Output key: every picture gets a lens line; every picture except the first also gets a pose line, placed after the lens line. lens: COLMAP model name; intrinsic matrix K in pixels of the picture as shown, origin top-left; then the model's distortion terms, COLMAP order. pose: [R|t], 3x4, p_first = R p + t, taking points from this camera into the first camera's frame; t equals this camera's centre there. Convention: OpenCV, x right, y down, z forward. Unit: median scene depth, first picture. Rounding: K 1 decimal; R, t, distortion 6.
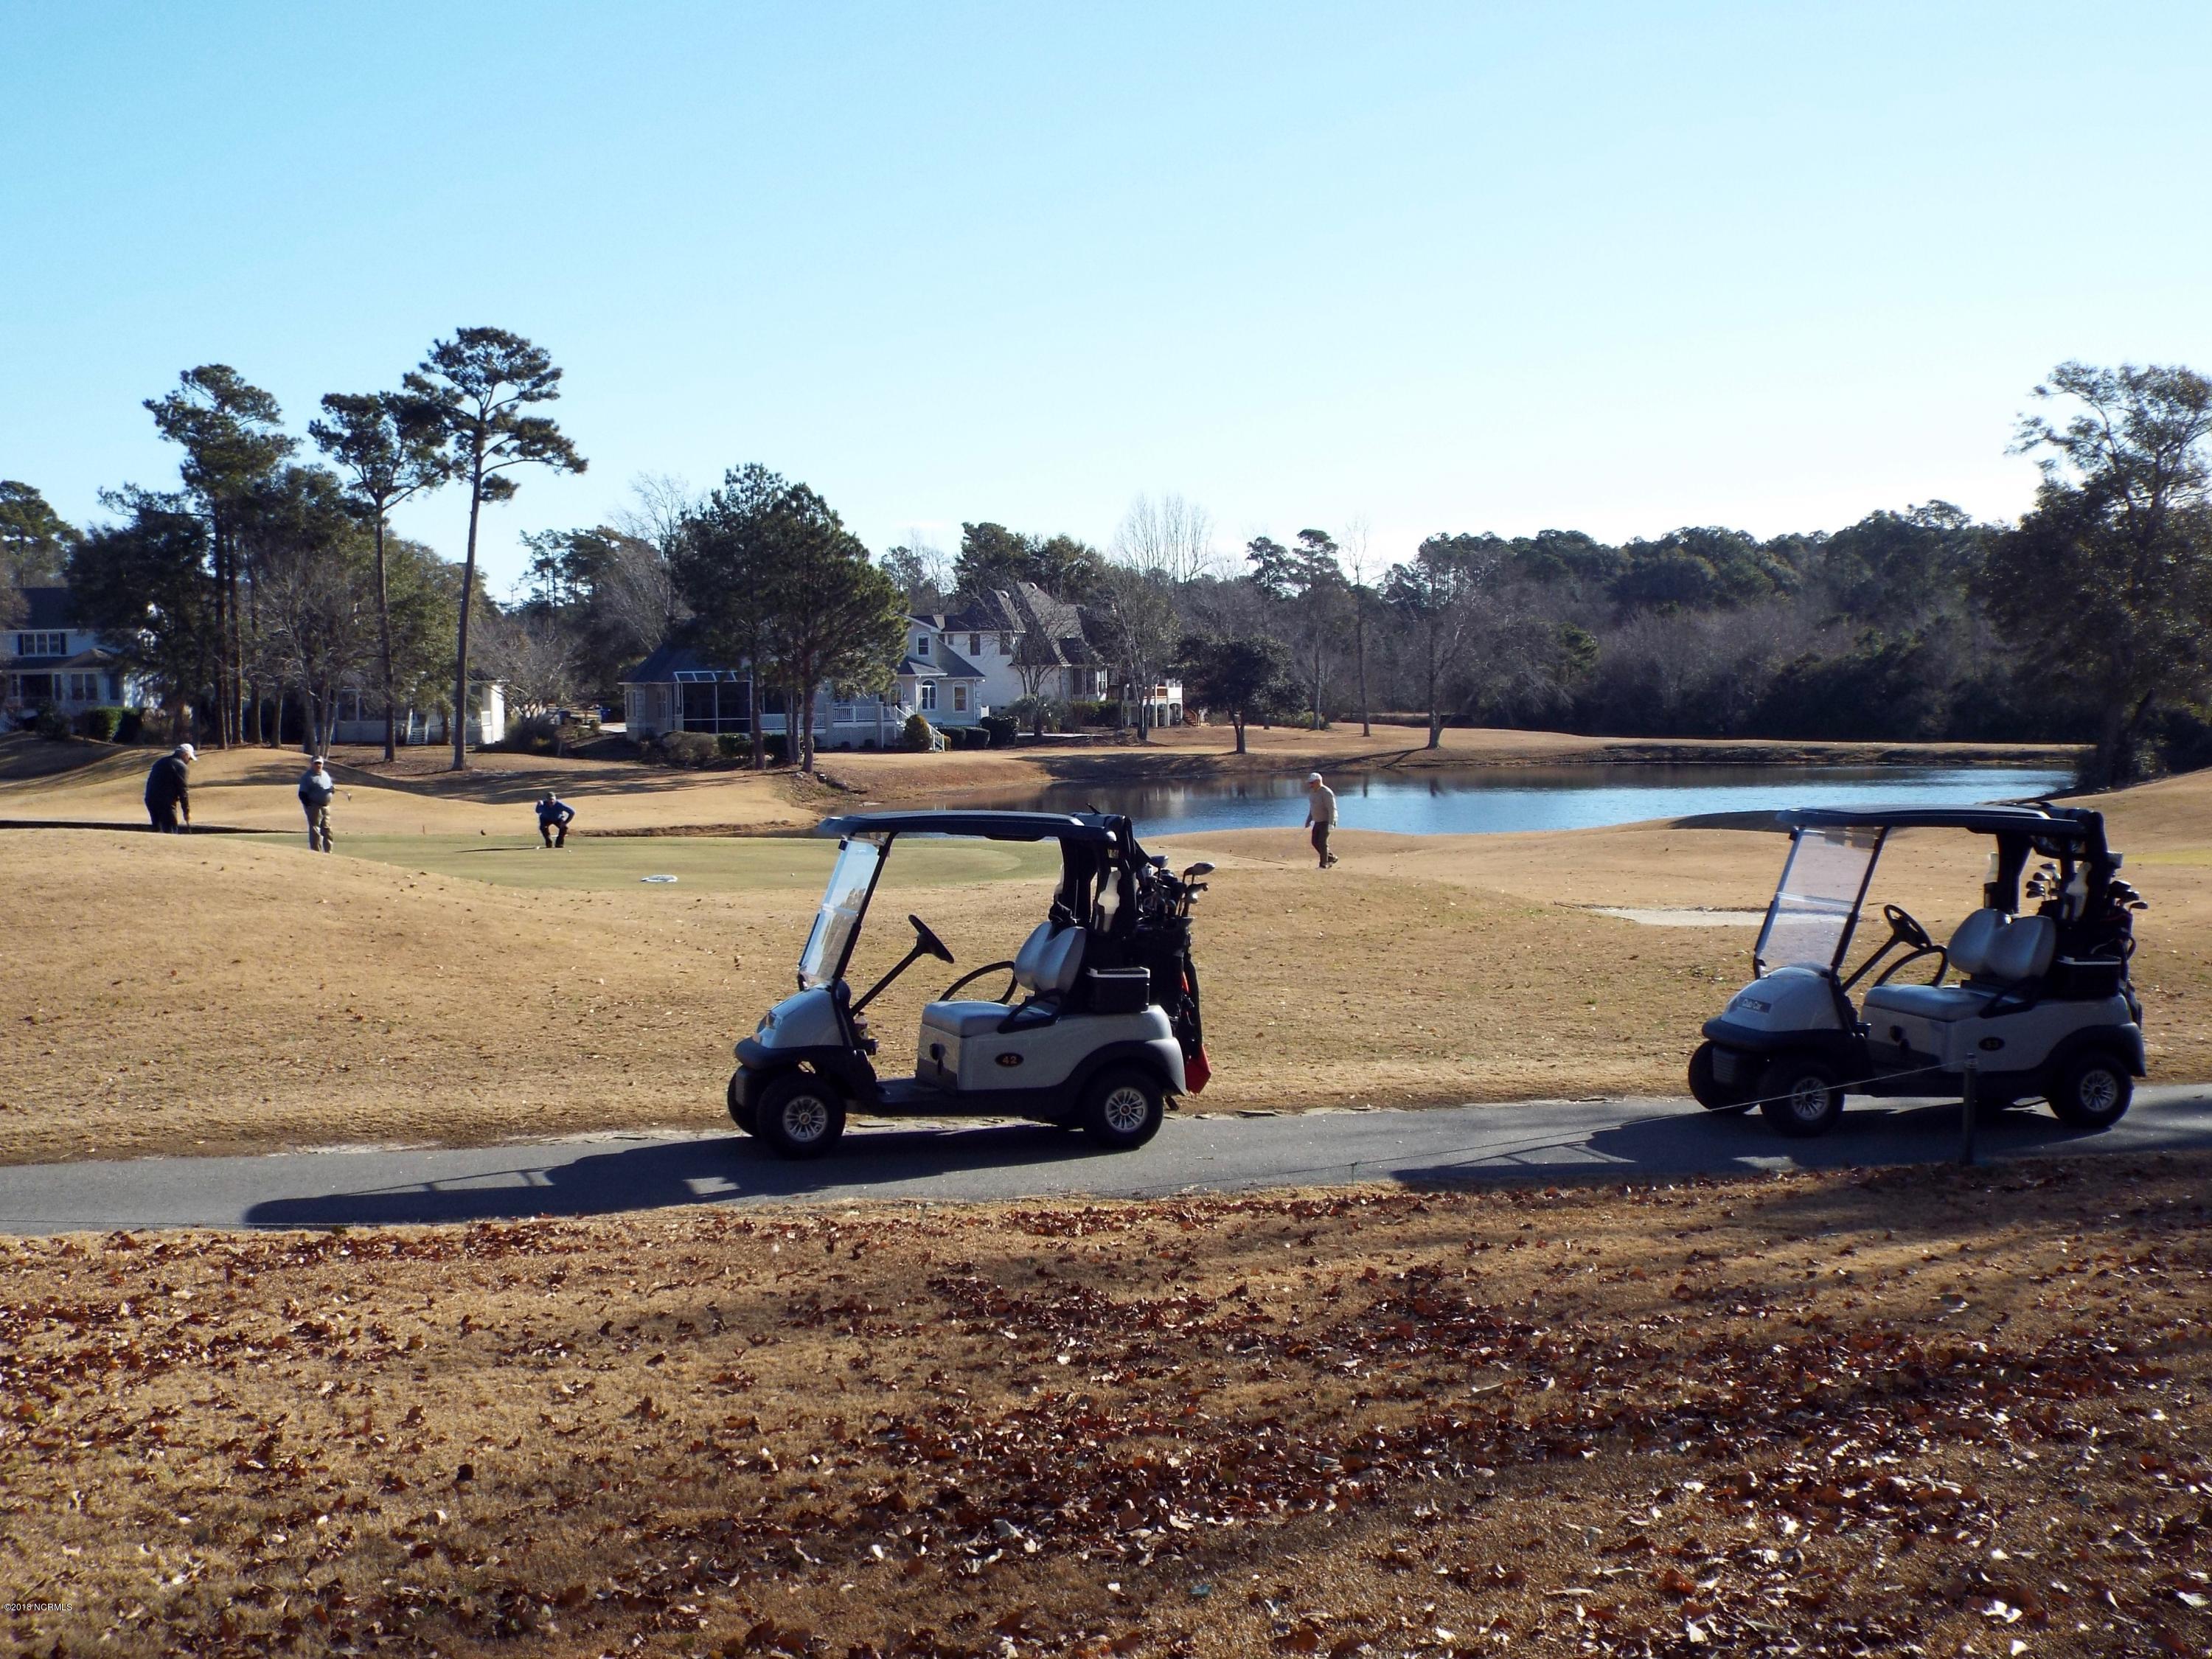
lens RADIAL K [[3114.2, 0, 1106.0], [0, 3114.2, 829.5], [0, 0, 1]] dist [0.019723, 0.150852]
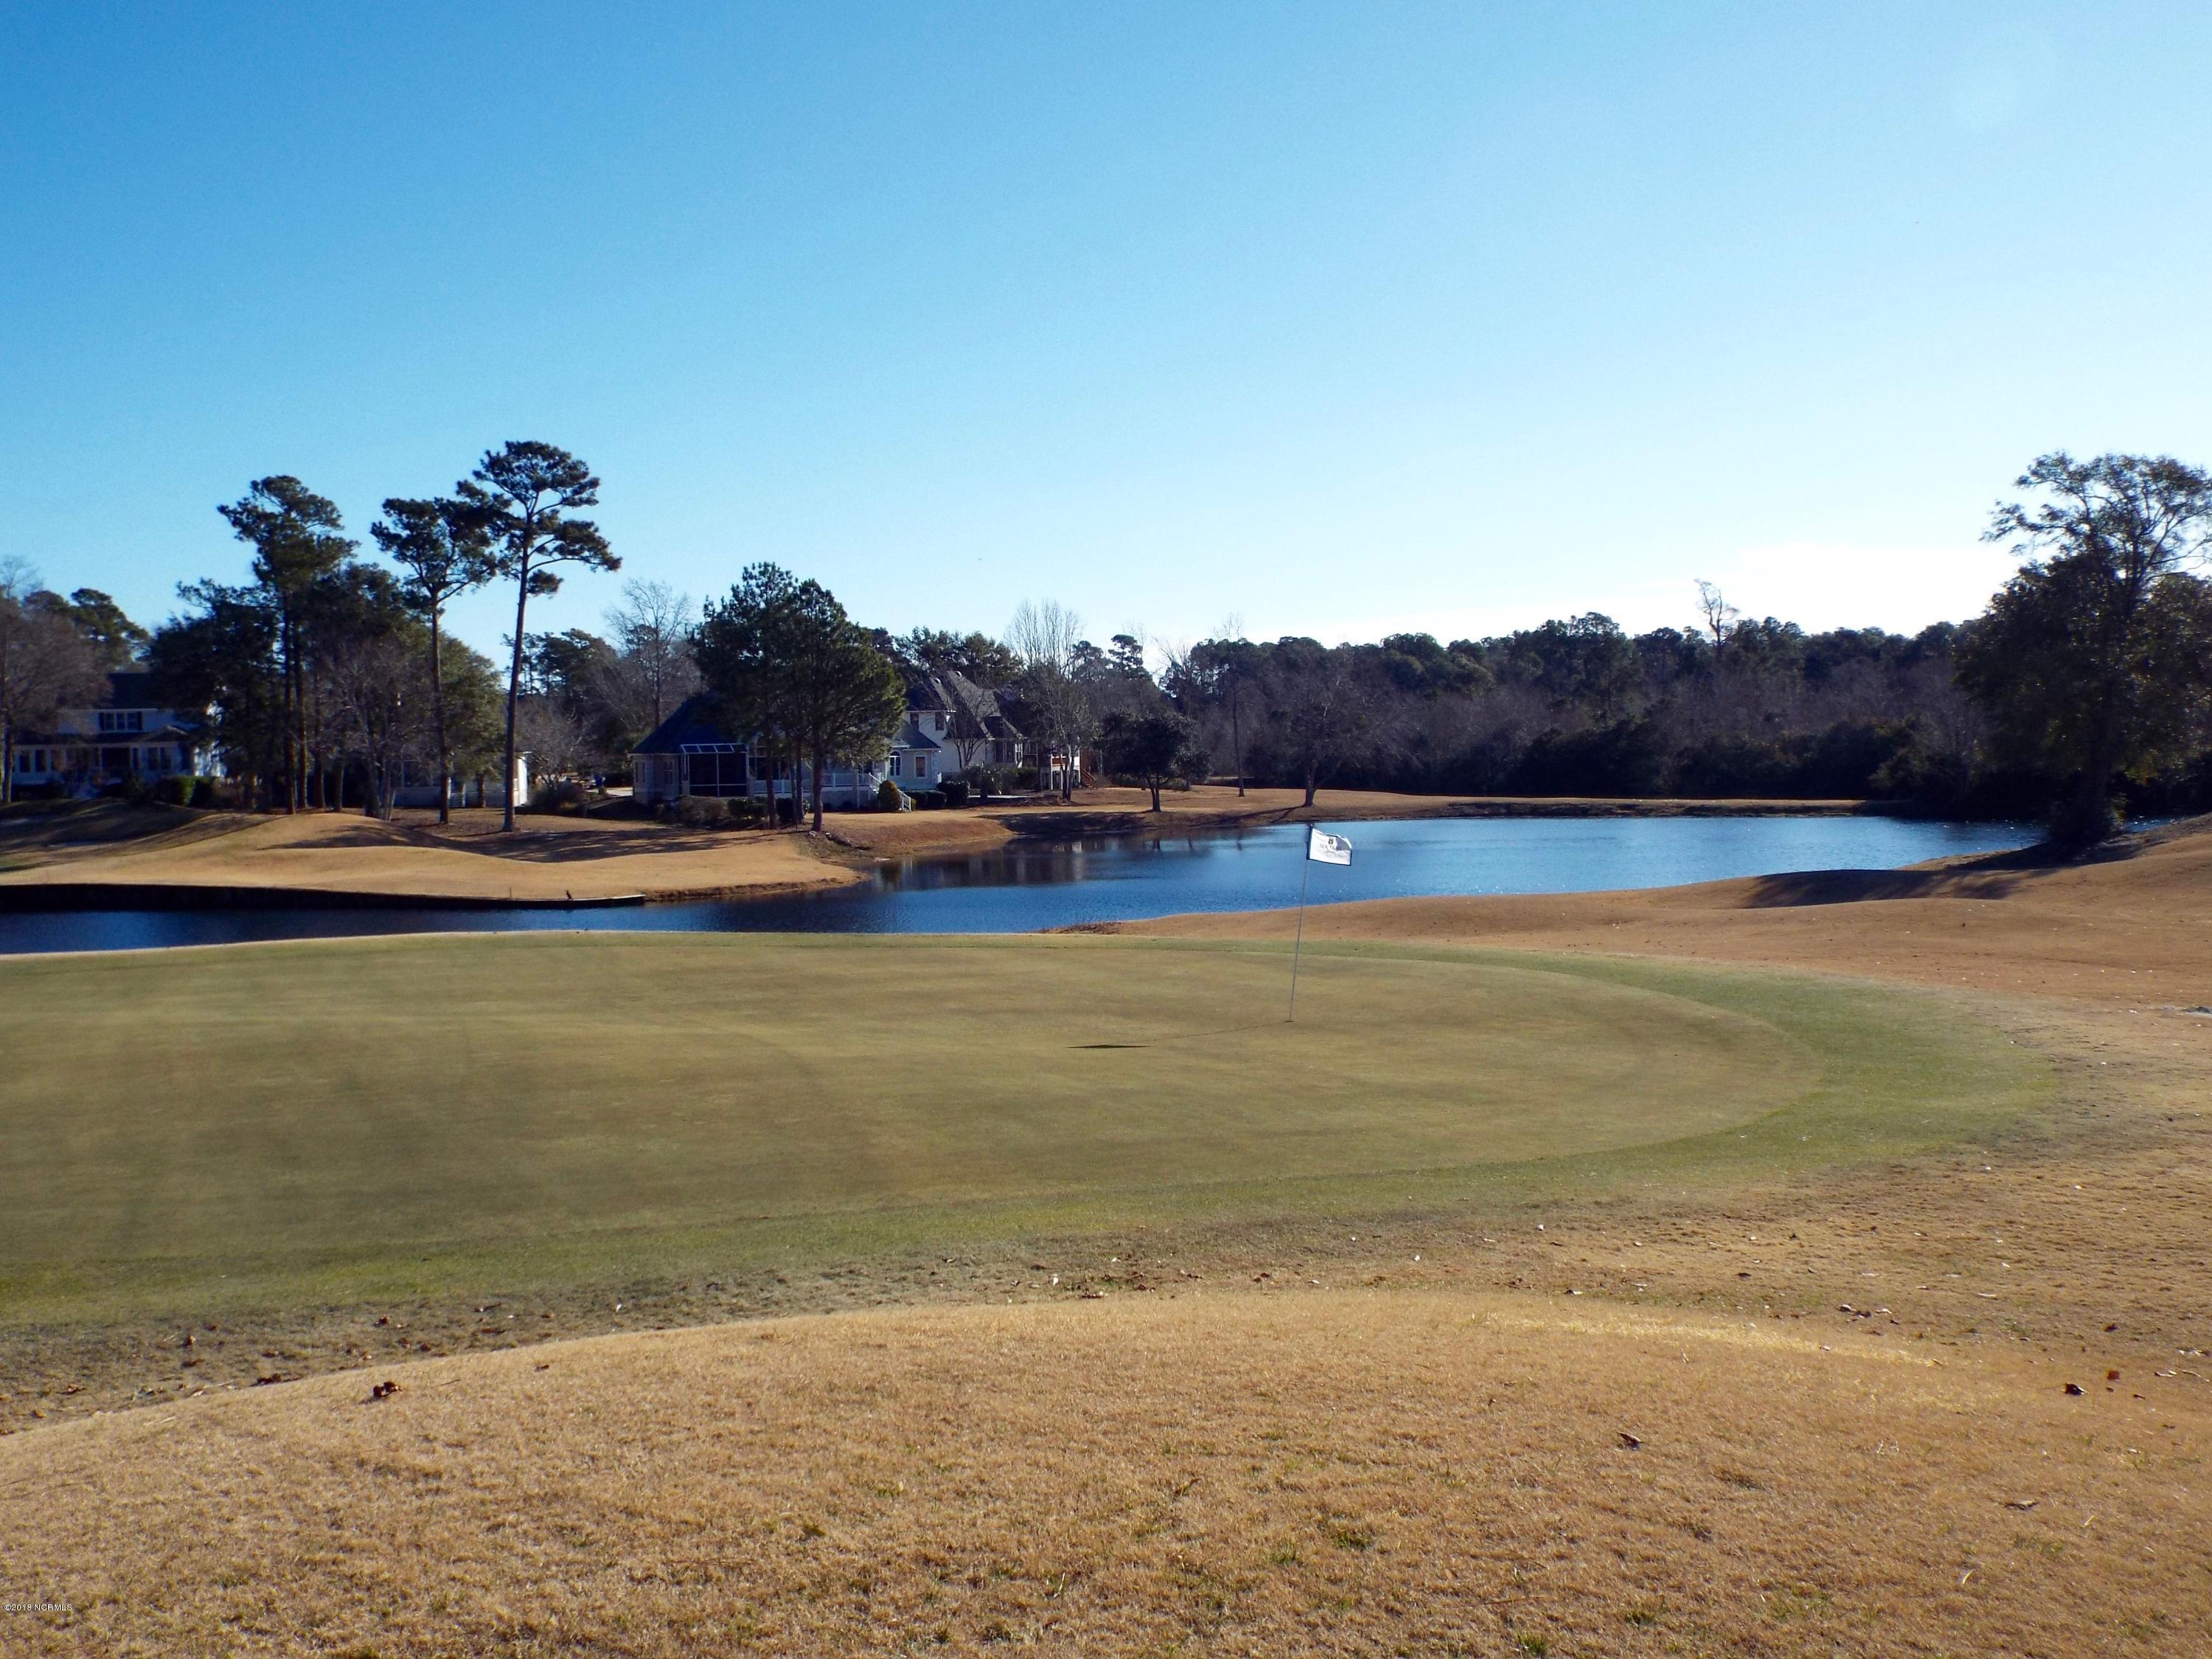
lens RADIAL K [[2377.2, 0, 1106.0], [0, 2377.2, 829.5], [0, 0, 1]] dist [0.079454, -0.025864]
pose [[0.997810, -0.005108, 0.065950, -0.044753], [0.006106, 0.999870, -0.014930, -0.004876], [-0.065865, 0.015300, 0.997711, 0.110821]]
